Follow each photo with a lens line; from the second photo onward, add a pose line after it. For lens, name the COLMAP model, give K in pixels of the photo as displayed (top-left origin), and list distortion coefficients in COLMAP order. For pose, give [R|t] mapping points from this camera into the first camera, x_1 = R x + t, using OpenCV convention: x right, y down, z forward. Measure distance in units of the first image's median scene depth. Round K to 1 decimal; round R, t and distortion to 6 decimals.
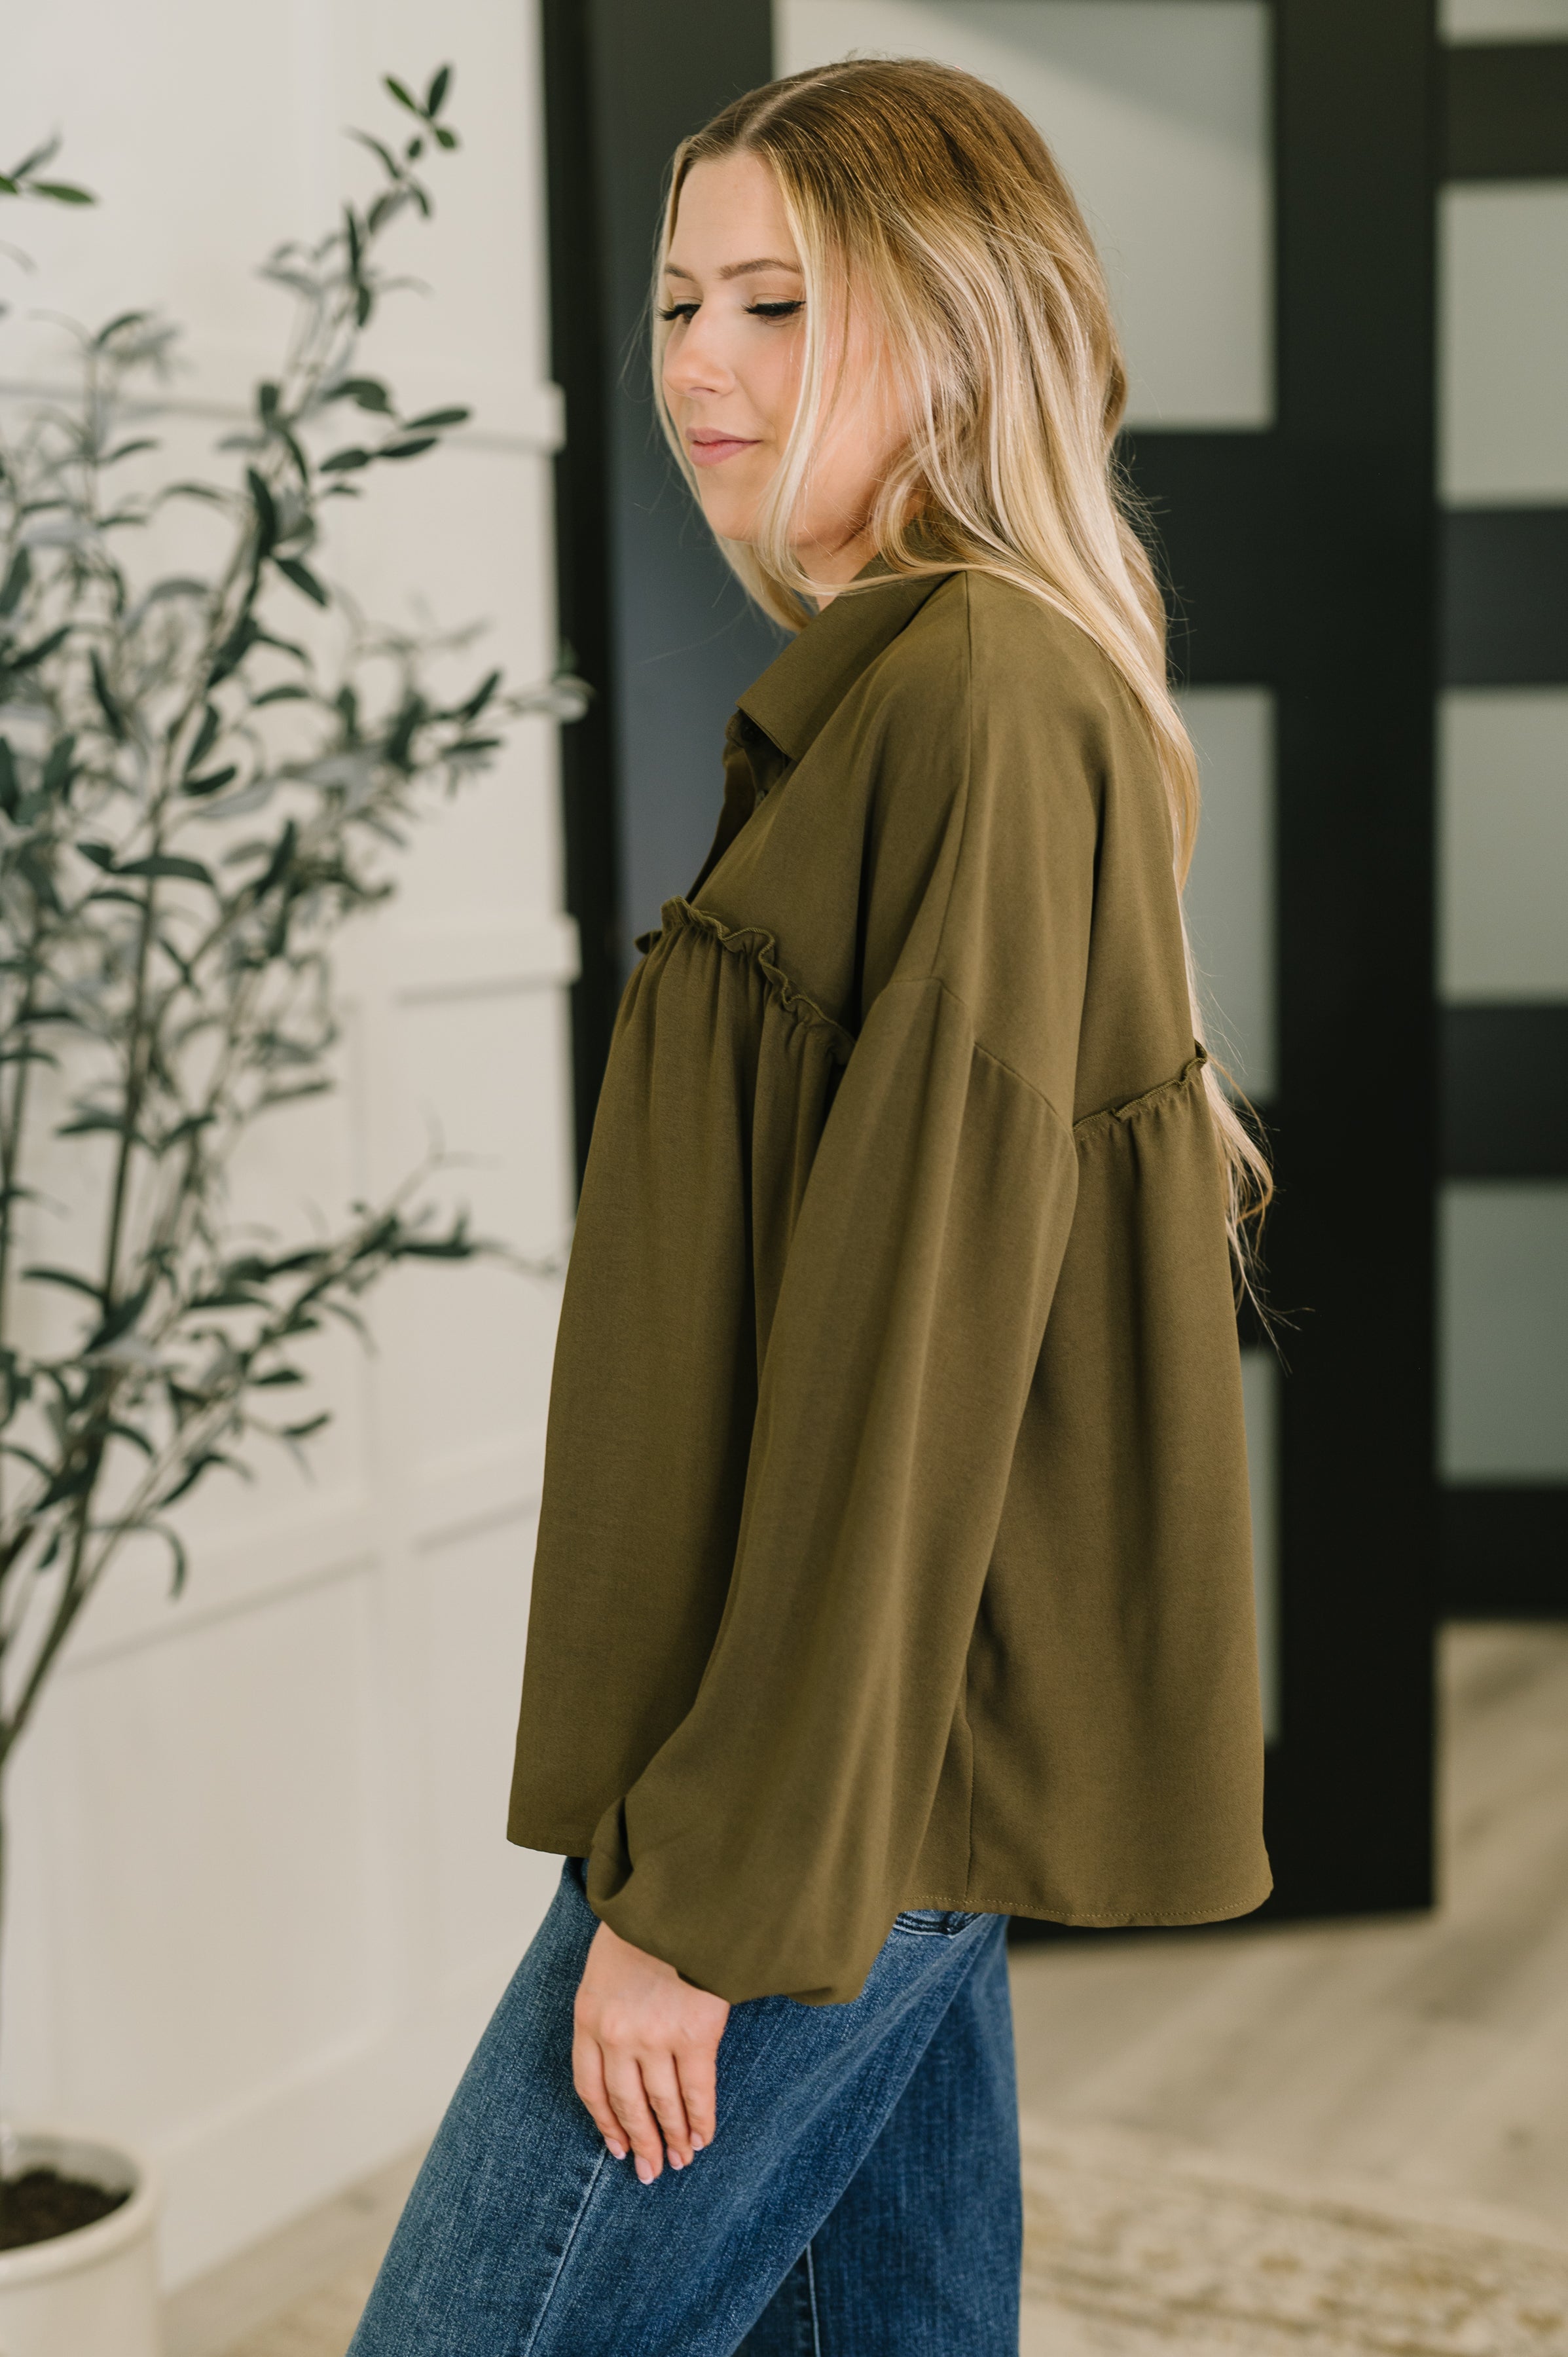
lens RADIAL K [[3416.0, 0, 785.0], [0, 3416.0, 1113.1], [0, 0, 1]] dist [0.003595, -0.008697]
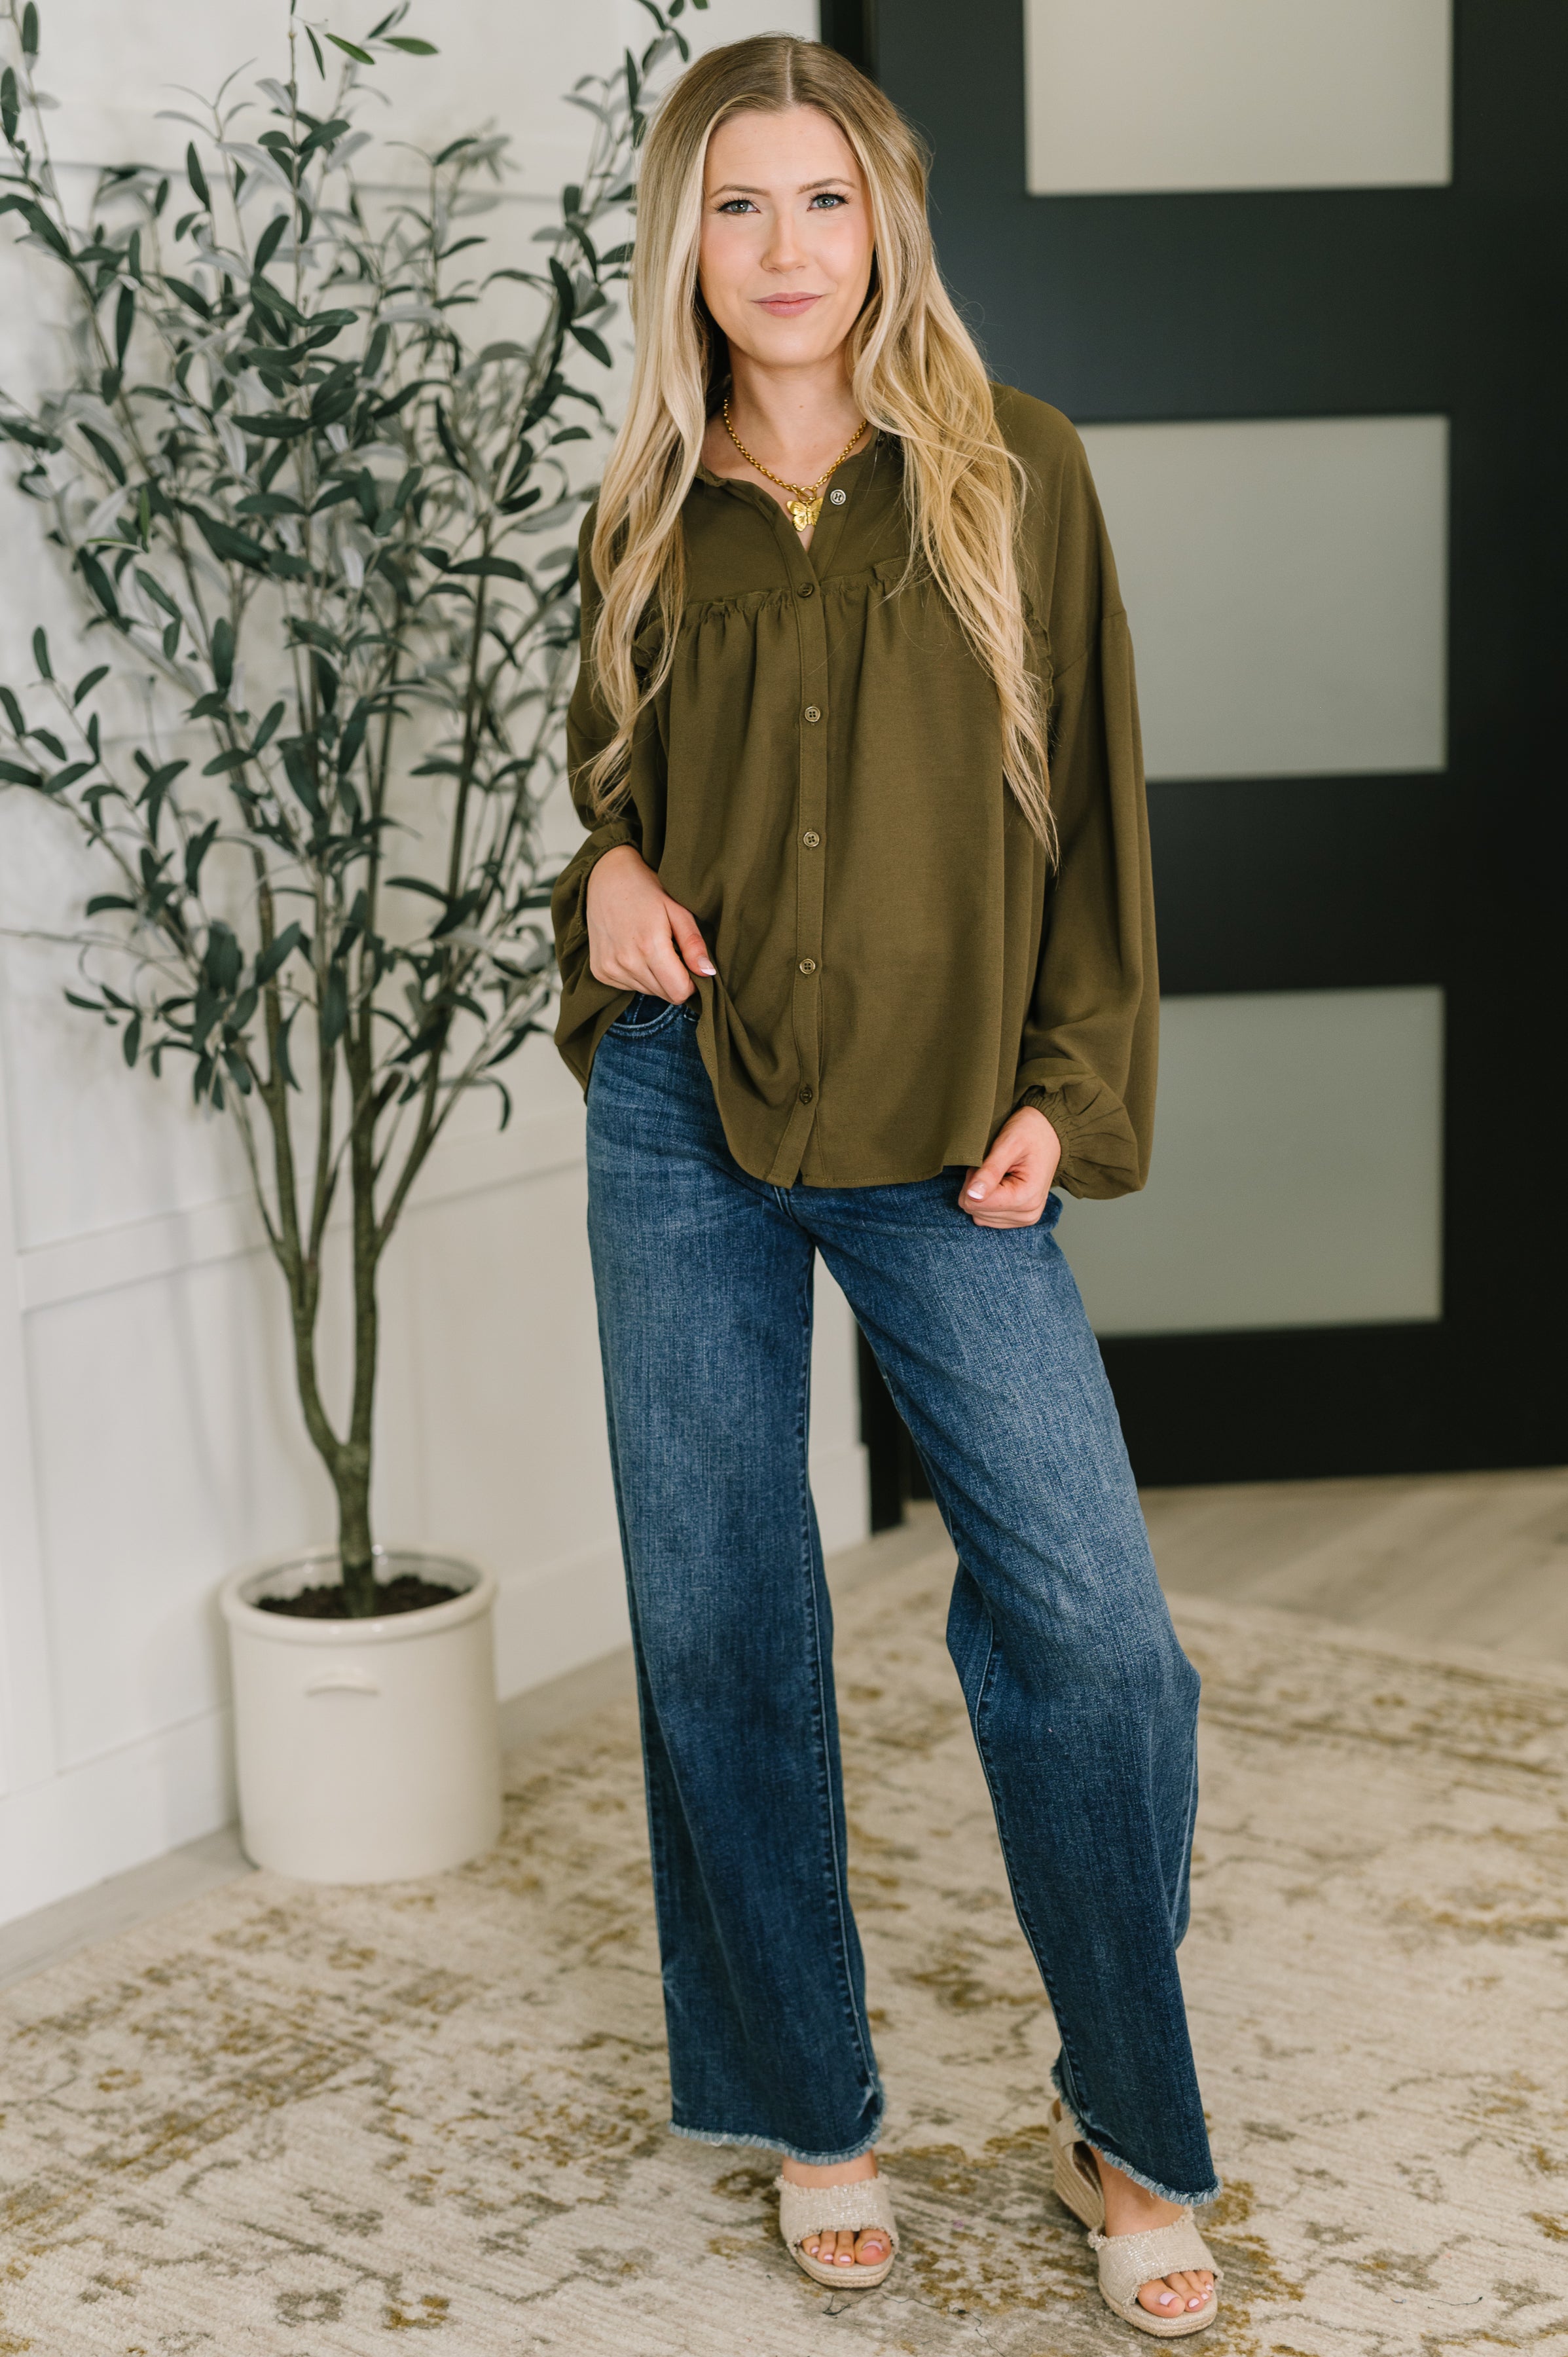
lens RADIAL K [[3416.0, 0, 785.0], [0, 3416.0, 1113.1], [0, 0, 1]] dist [0.003595, -0.008697]
pose [[0.993475, 0.011768, -0.113442, 0.077858], [-0.002689, 0.996803, 0.079859, 0.029907], [0.114019, -0.079033, 0.990330, -0.287215]]
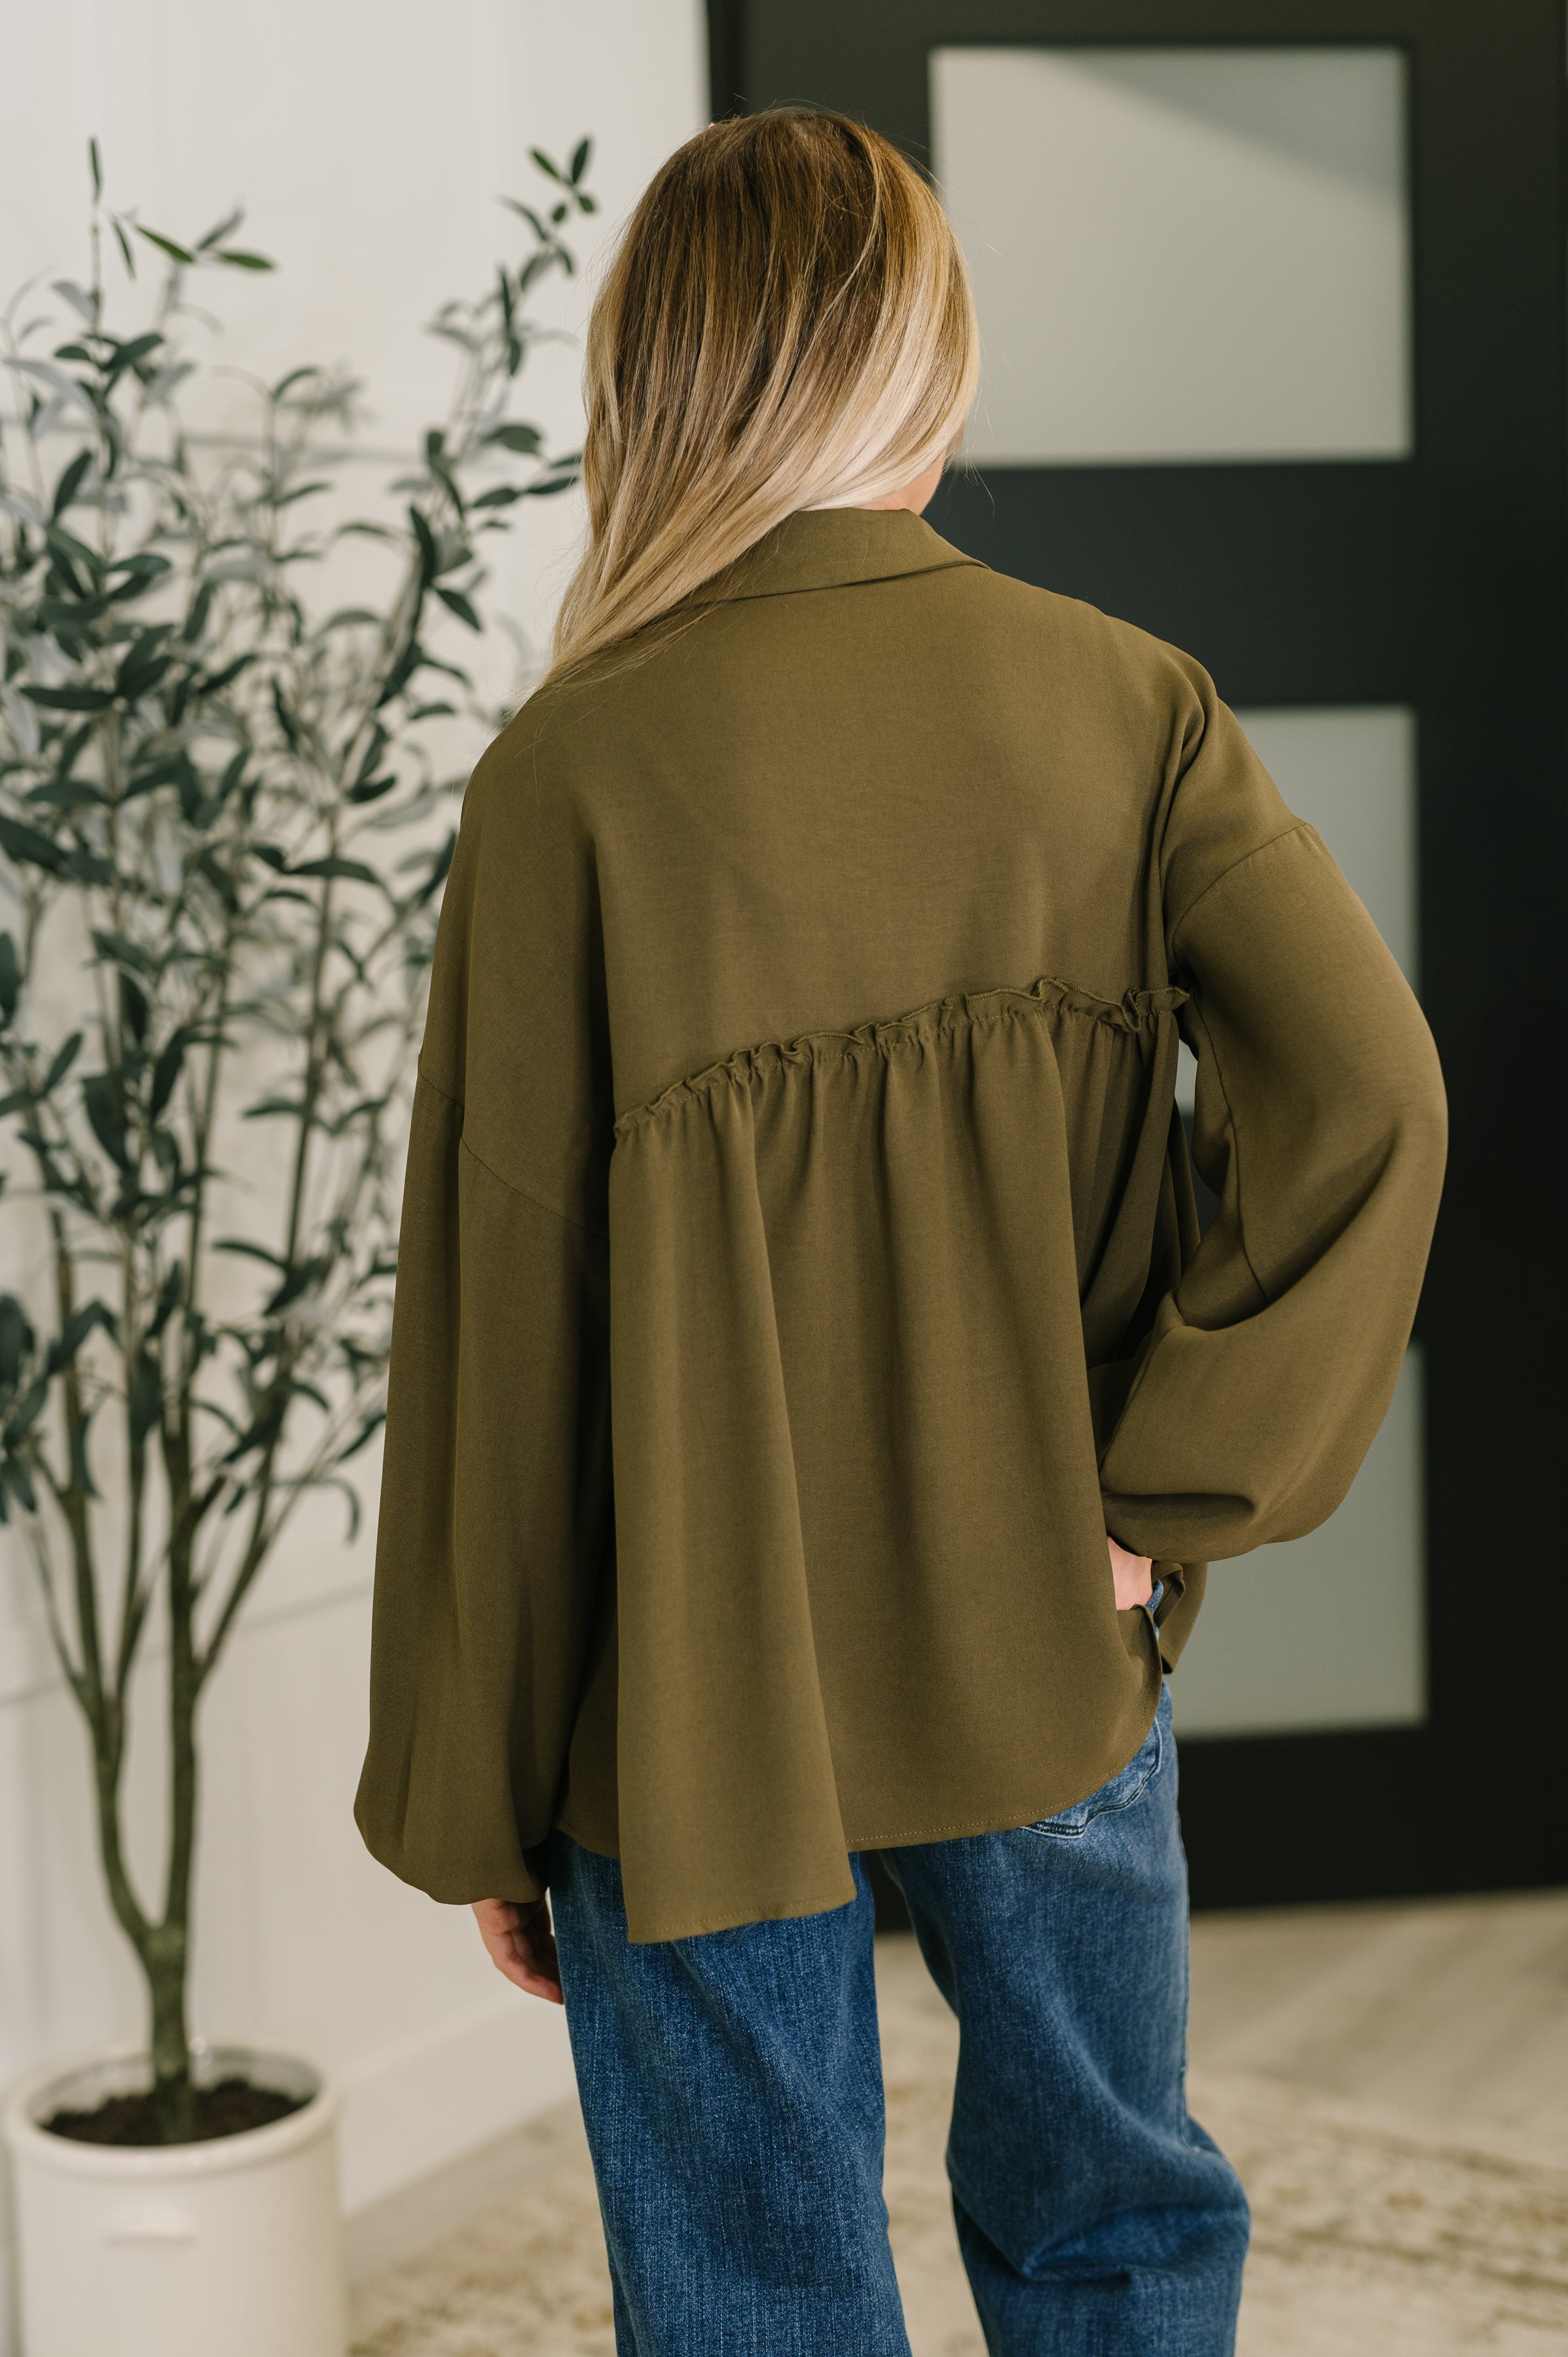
lens RADIAL K [[3416.0, 0, 785.0], [0, 3416.0, 1113.1], [0, 0, 1]] dist [0.003595, -0.008697]
pose [[0.997301, -0.003915, -0.073323, 0.039932], [0.002886, 0.999896, -0.014132, 0.020509], [0.073370, 0.013882, 0.997208, -0.077980]]
